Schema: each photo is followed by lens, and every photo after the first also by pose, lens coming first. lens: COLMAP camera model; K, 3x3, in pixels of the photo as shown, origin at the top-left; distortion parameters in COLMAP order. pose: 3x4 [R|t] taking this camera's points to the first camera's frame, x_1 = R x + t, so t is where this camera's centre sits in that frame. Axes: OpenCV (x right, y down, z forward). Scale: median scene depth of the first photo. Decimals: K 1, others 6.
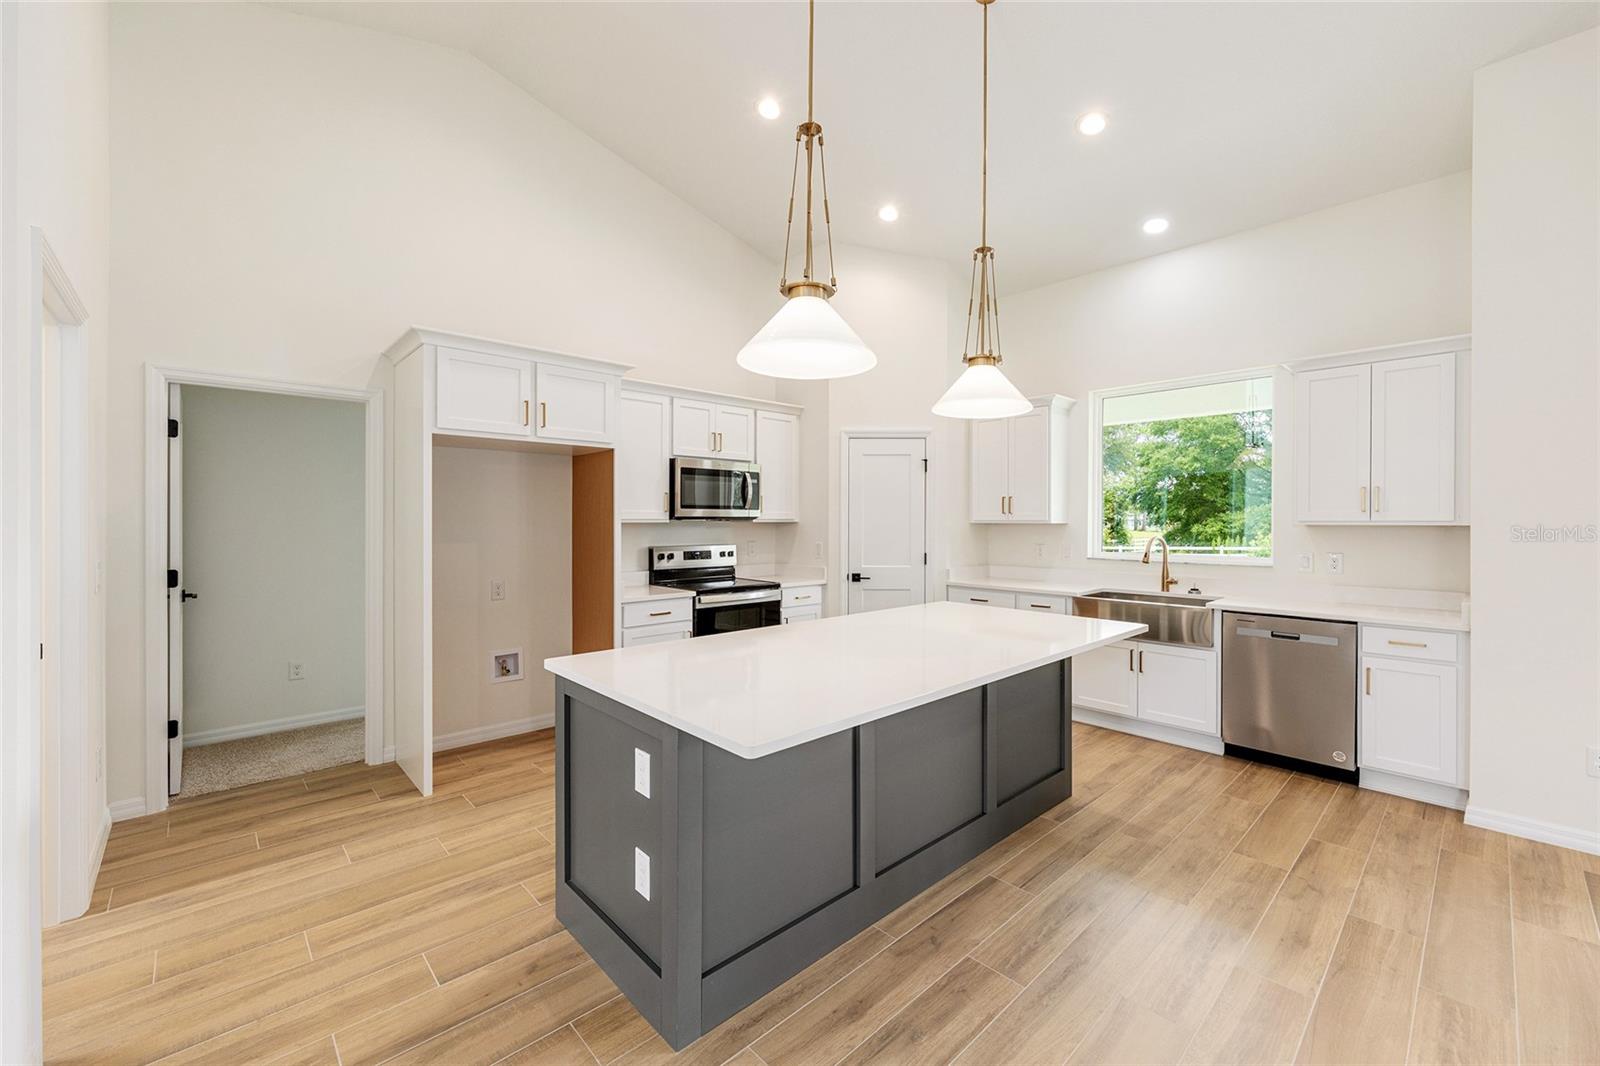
lens RADIAL K [[642.3, 0, 806.6], [0, 642.3, 528.0], [0, 0, 1]] dist [-0.003076, 0.000739]
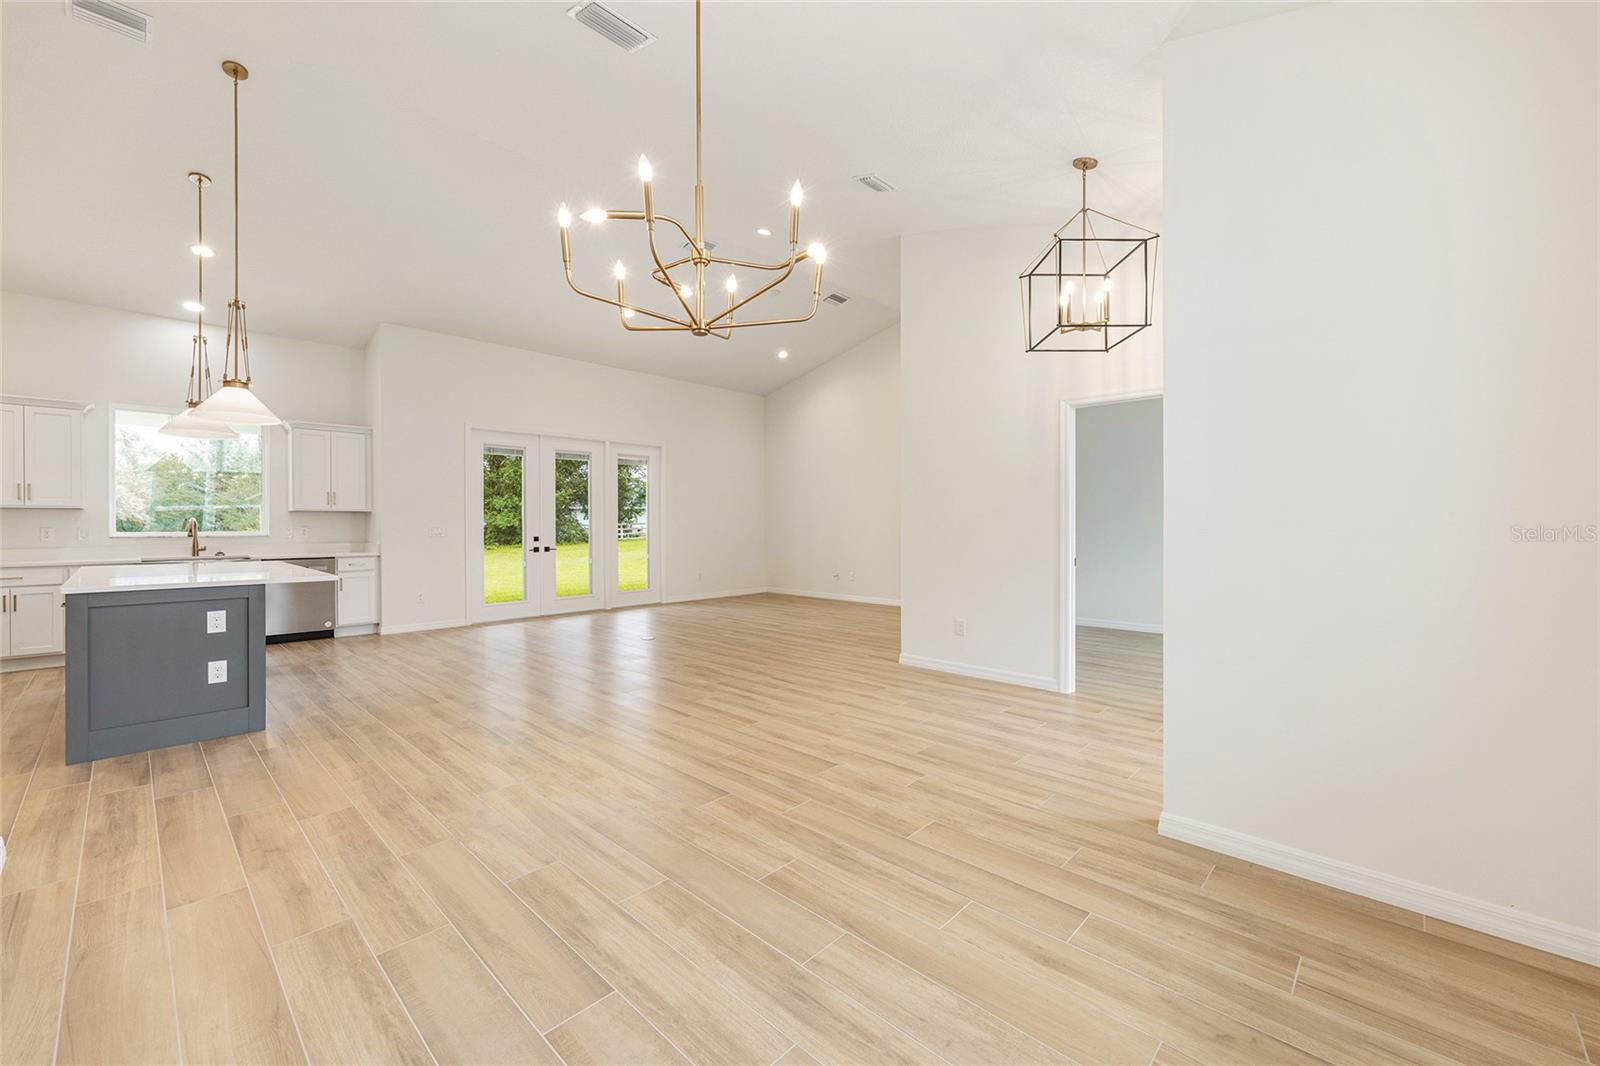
lens RADIAL K [[642.3, 0, 803.1], [0, 642.3, 526.2], [0, 0, 1]] dist [-0.003076, 0.000739]
pose [[-0.056424, -0.006489, 0.998386, -0.946535], [0.010854, 0.999916, 0.007112, 0.034701], [-0.998348, 0.011238, -0.056349, -0.290597]]
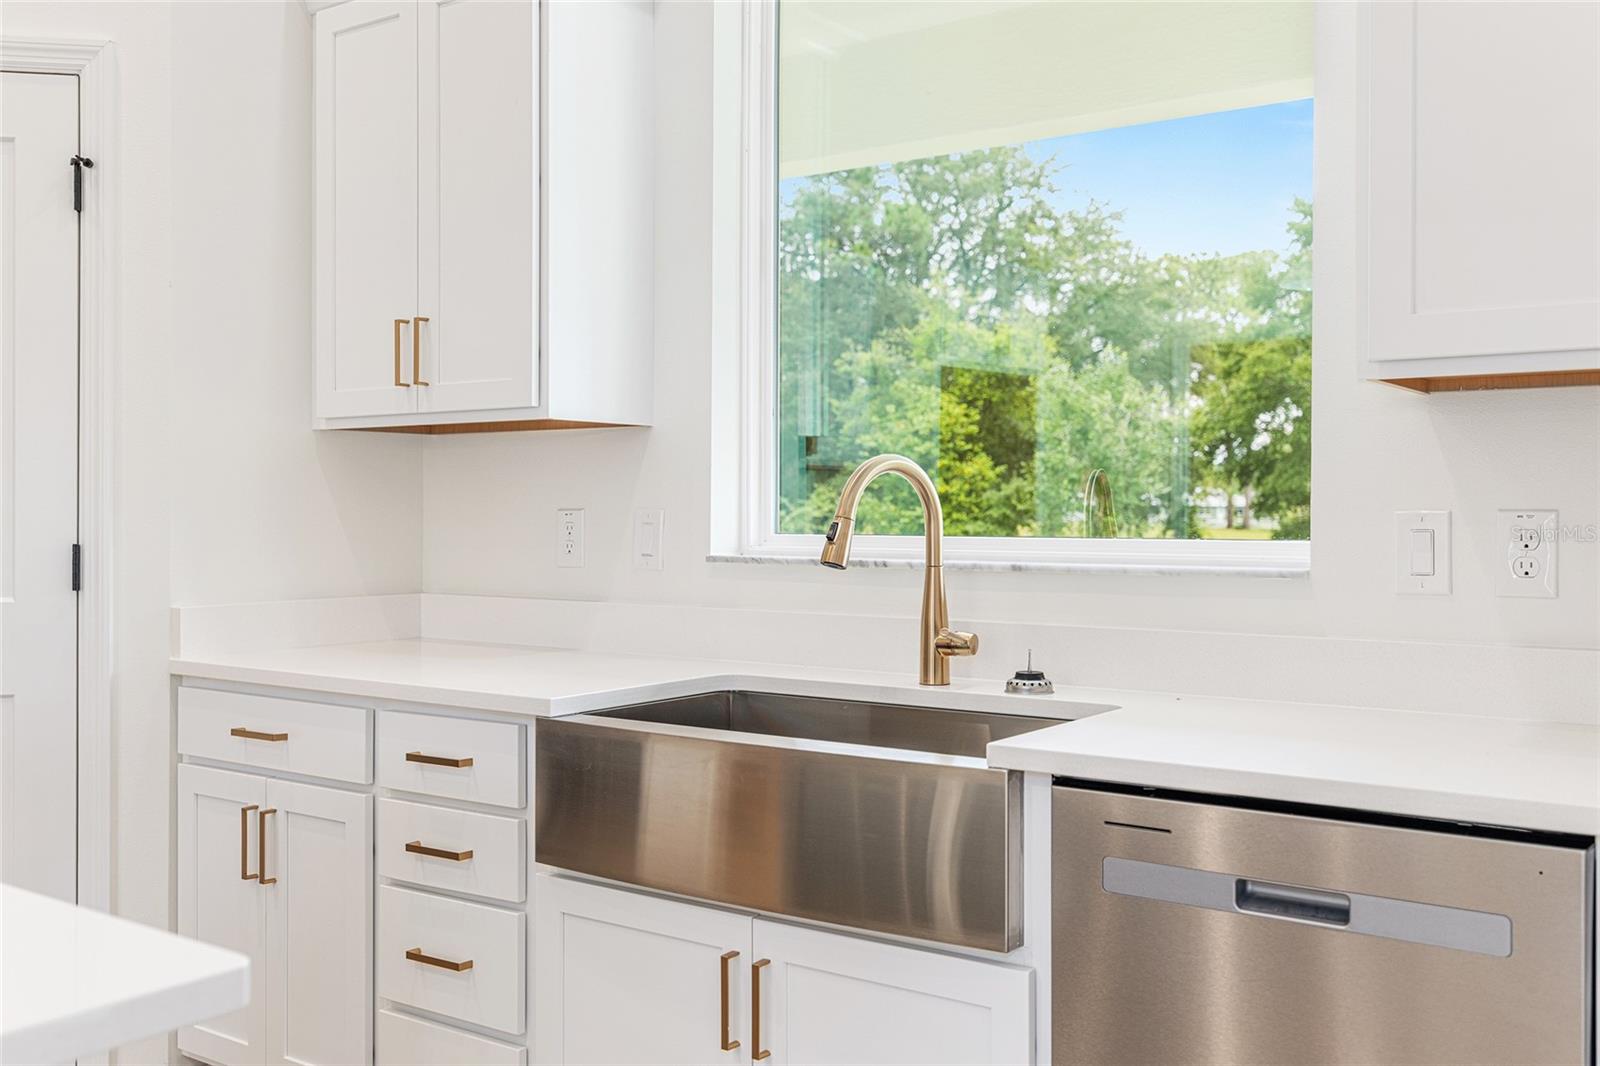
lens RADIAL K [[1530.7, 0, 795.6], [0, 1530.7, 536.7], [0, 0, 1]] dist [-0.004115, 0.000000]
pose [[0.980970, -0.004599, 0.194105, 0.382044], [0.003294, 0.999970, 0.007043, 0.036967], [-0.194131, -0.006269, 0.980956, 0.425650]]
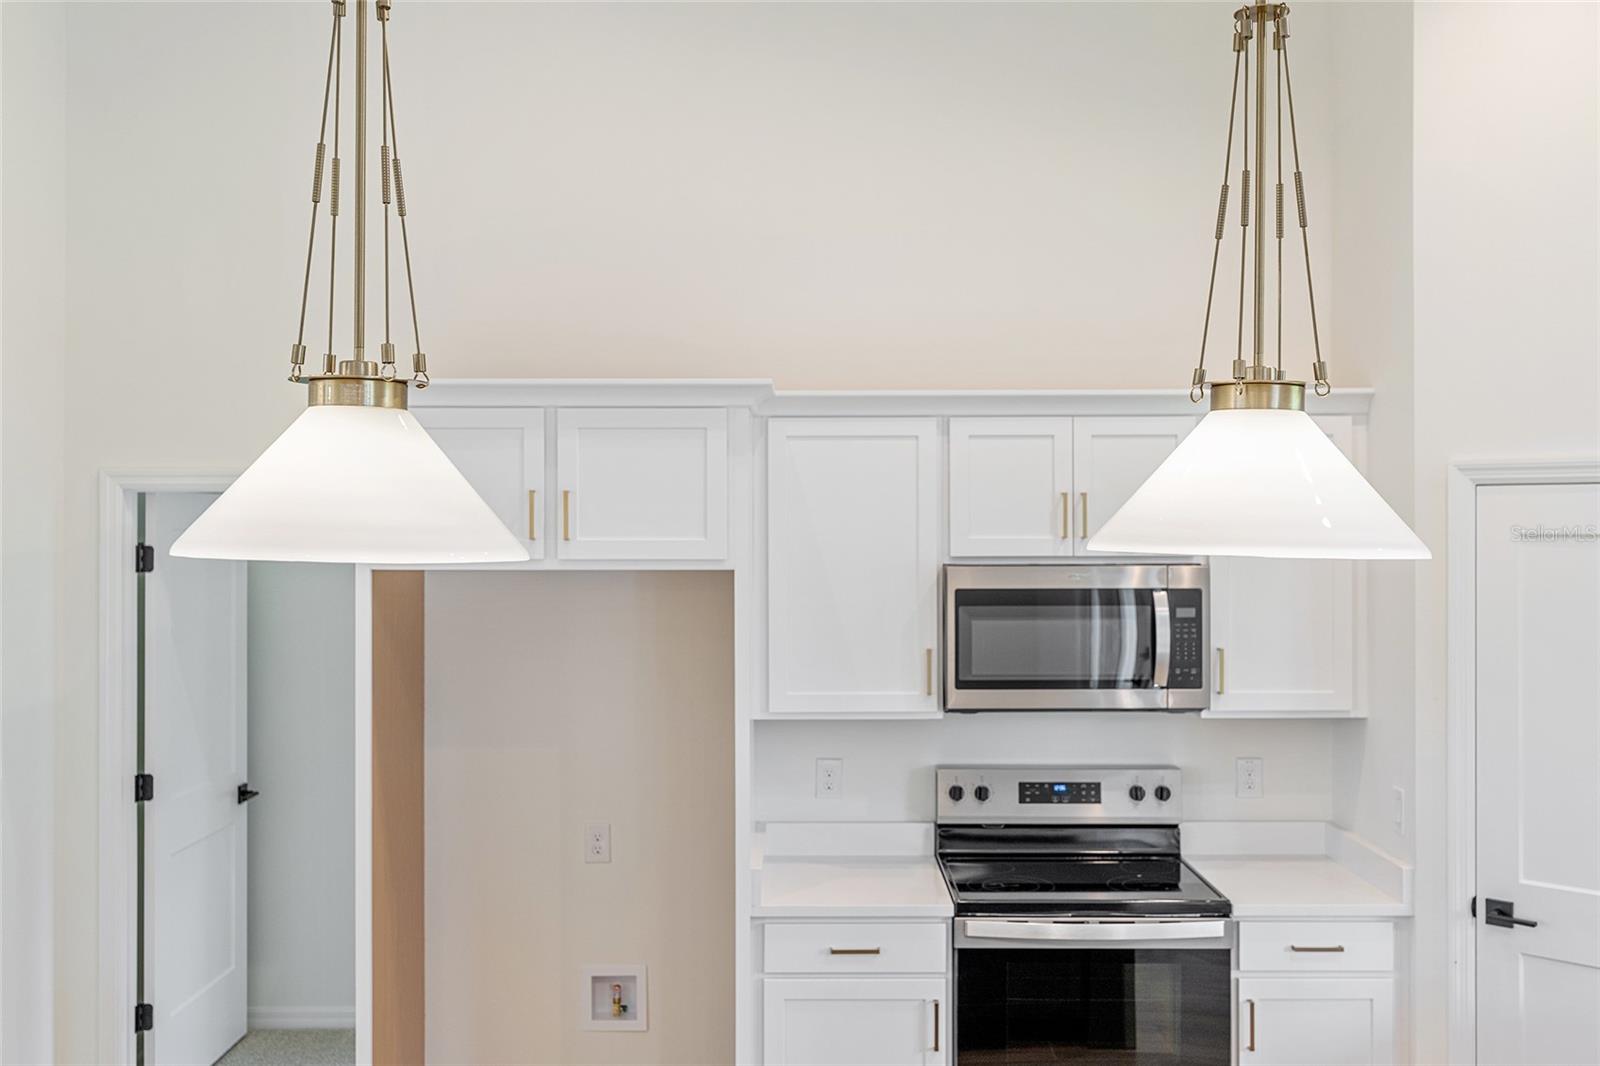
lens RADIAL K [[1530.7, 0, 792.3], [0, 1530.7, 523.7], [0, 0, 1]] dist [-0.004115, 0.000000]
pose [[0.723592, -0.004521, -0.690213, 0.398259], [-0.005167, 0.999915, -0.011967, -0.122442], [0.690209, 0.012226, 0.723507, 0.218056]]
